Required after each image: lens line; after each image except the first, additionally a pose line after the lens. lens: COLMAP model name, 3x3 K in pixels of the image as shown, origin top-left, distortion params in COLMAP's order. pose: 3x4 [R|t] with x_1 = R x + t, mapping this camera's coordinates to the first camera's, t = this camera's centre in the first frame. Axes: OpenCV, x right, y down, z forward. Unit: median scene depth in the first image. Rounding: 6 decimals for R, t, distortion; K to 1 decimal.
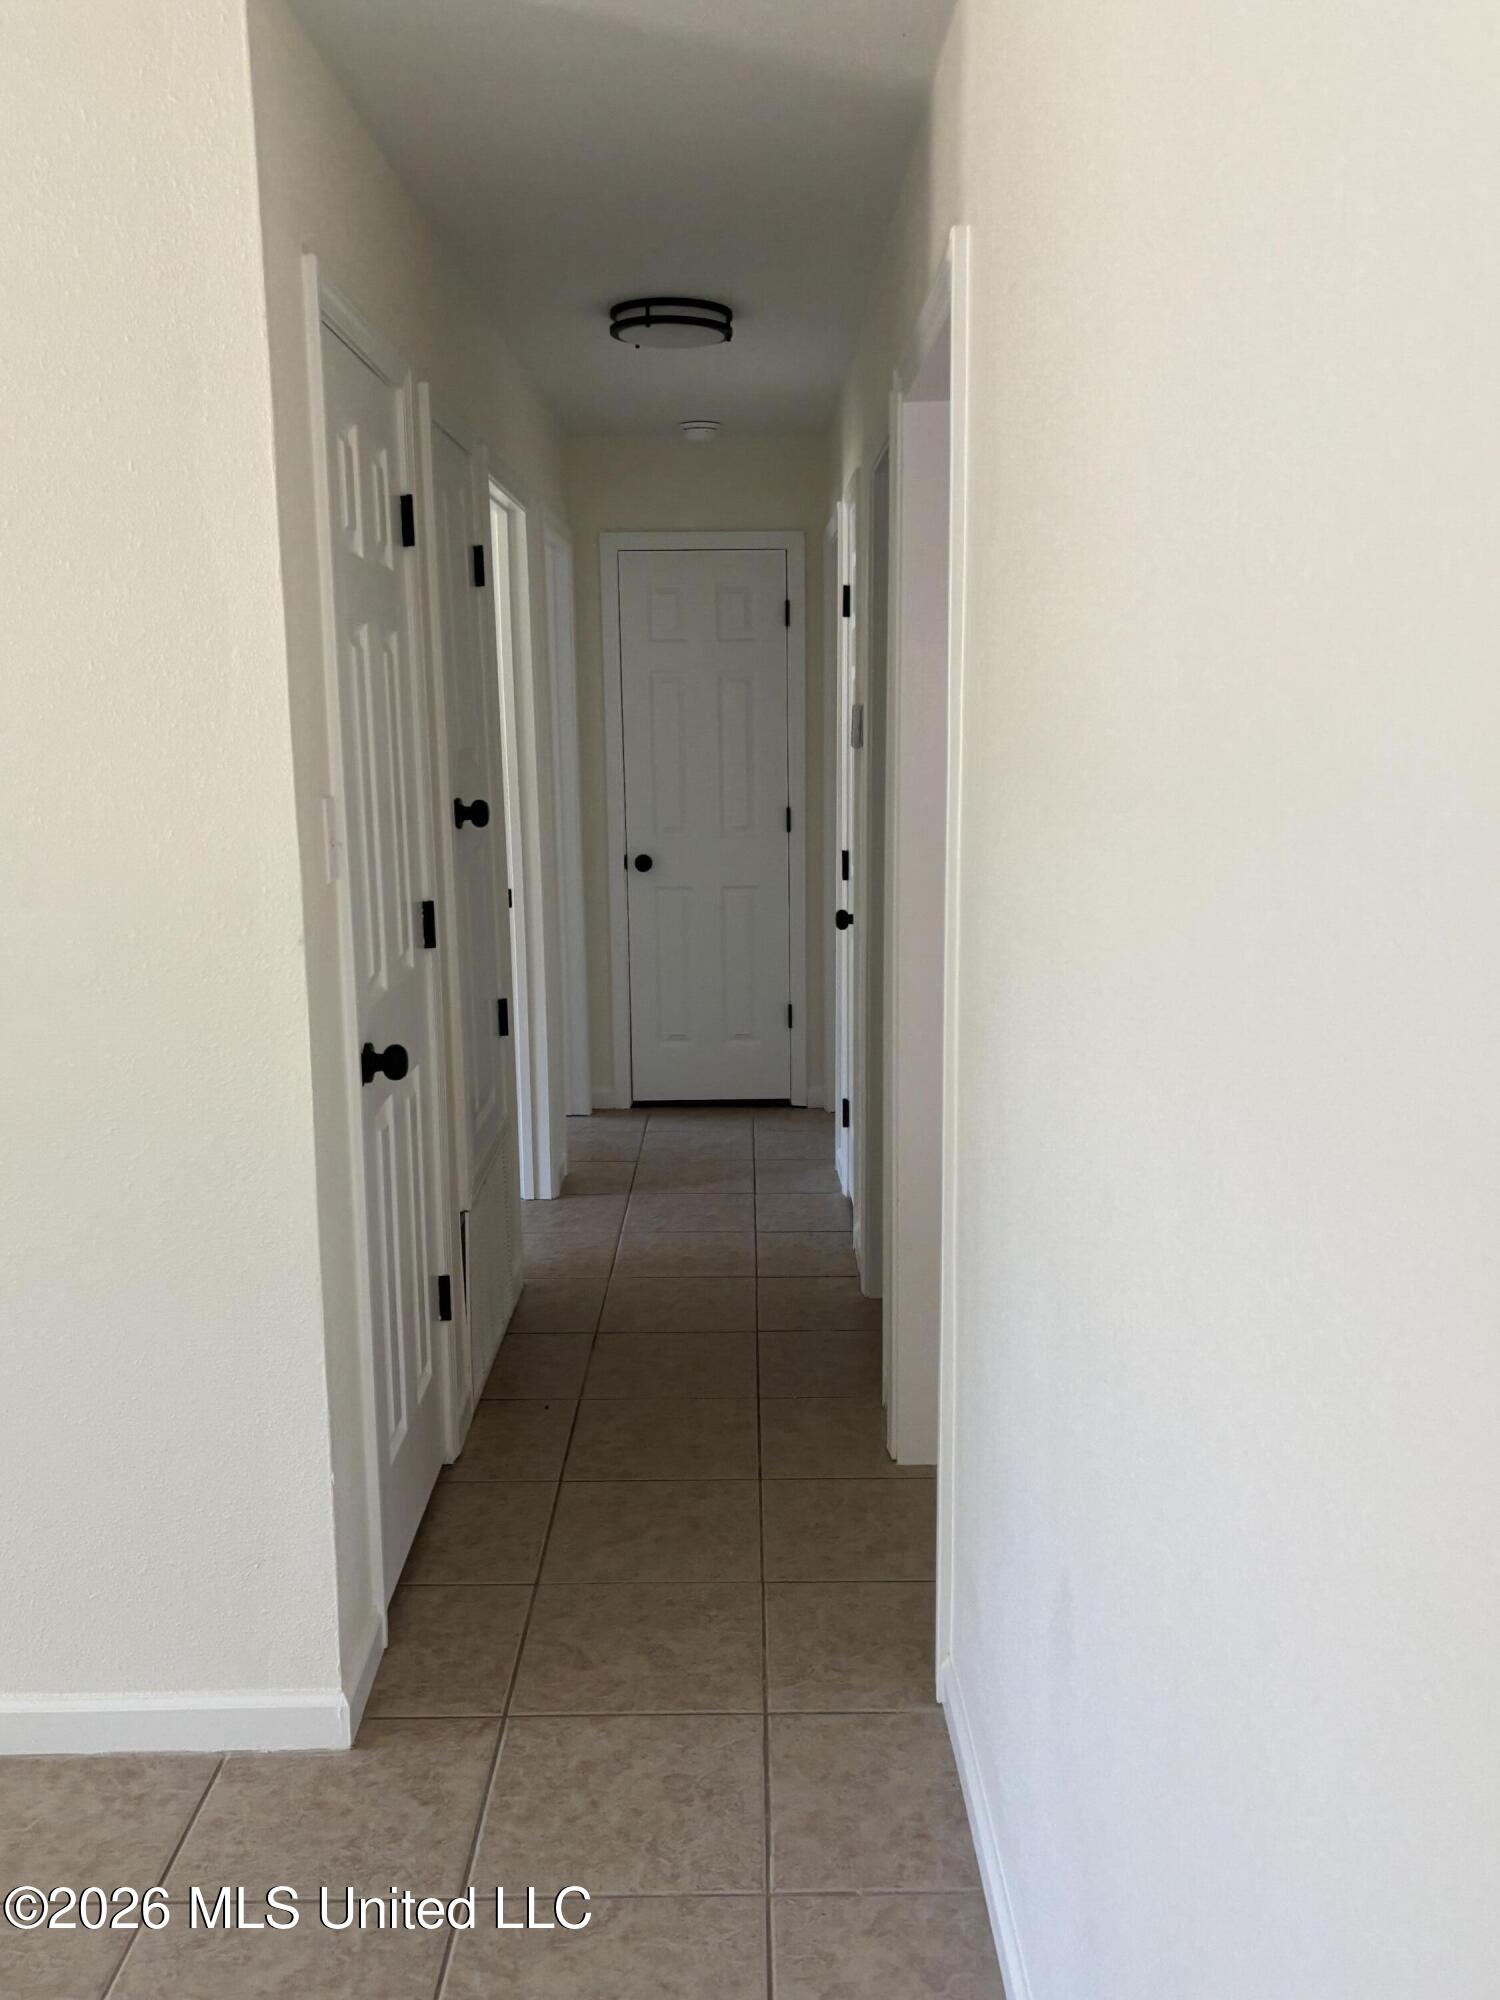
lens RADIAL K [[1681.3, 0, 747.5], [0, 1681.3, 1028.1], [0, 0, 1]] dist [-0.001827, -0.013885]
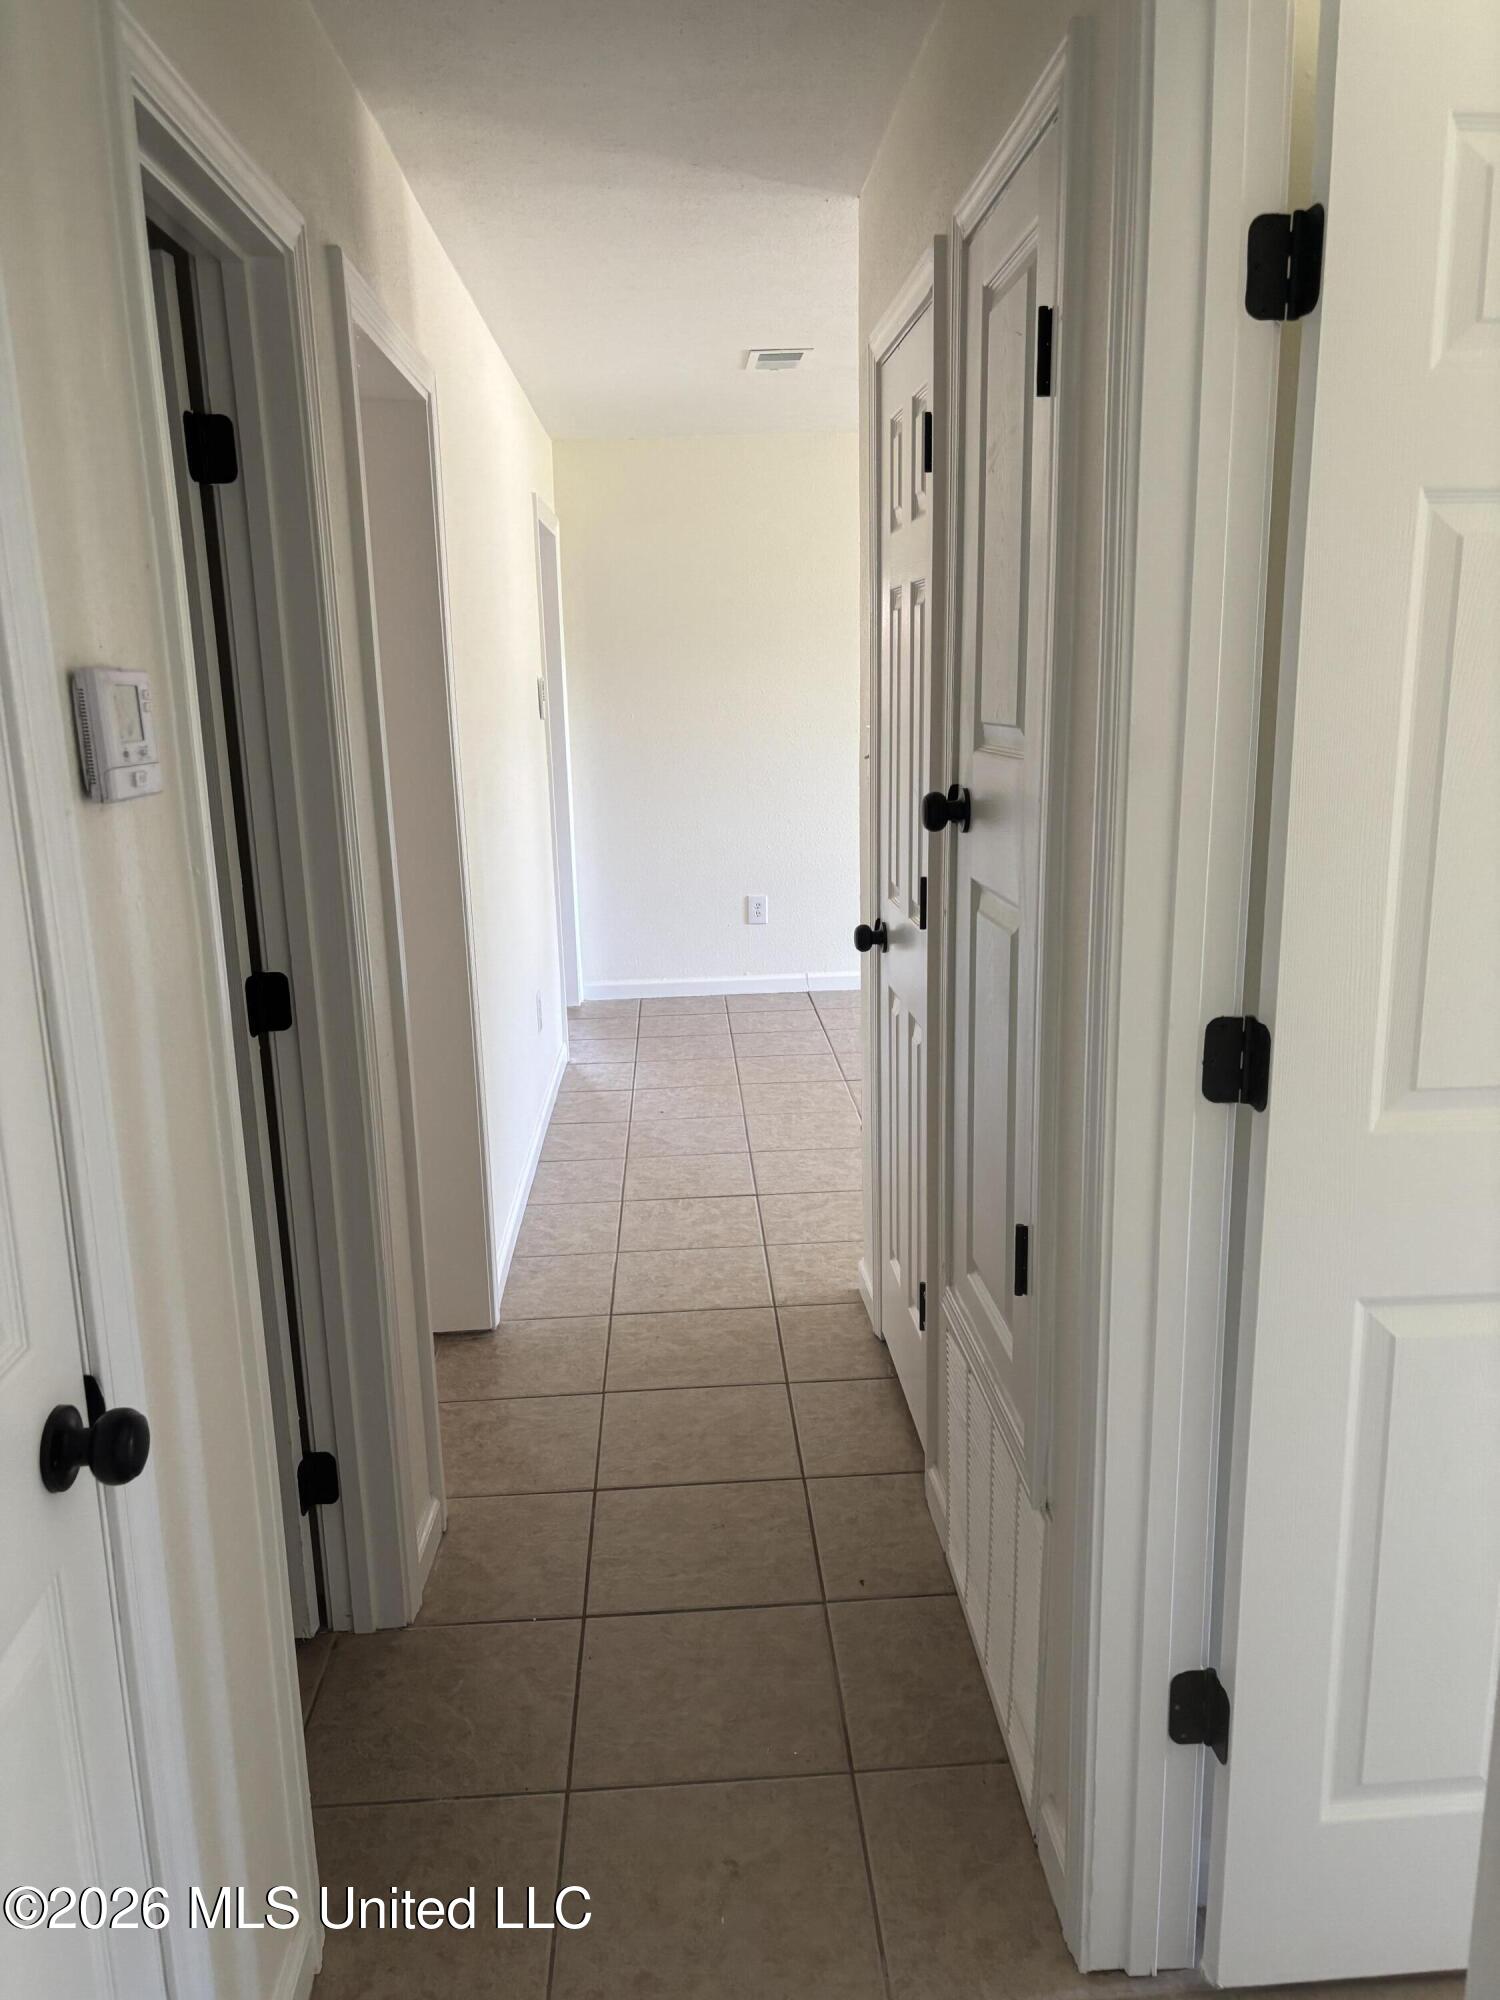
lens RADIAL K [[1497.9, 0, 750.0], [0, 1497.9, 1000.0], [0, 0, 1]] dist [0.009677, 0.003347]
pose [[-0.998086, 0.045367, -0.042037, -0.069737], [0.025631, 0.921964, 0.386427, -0.384822], [0.056287, 0.384610, -0.921361, 2.060983]]
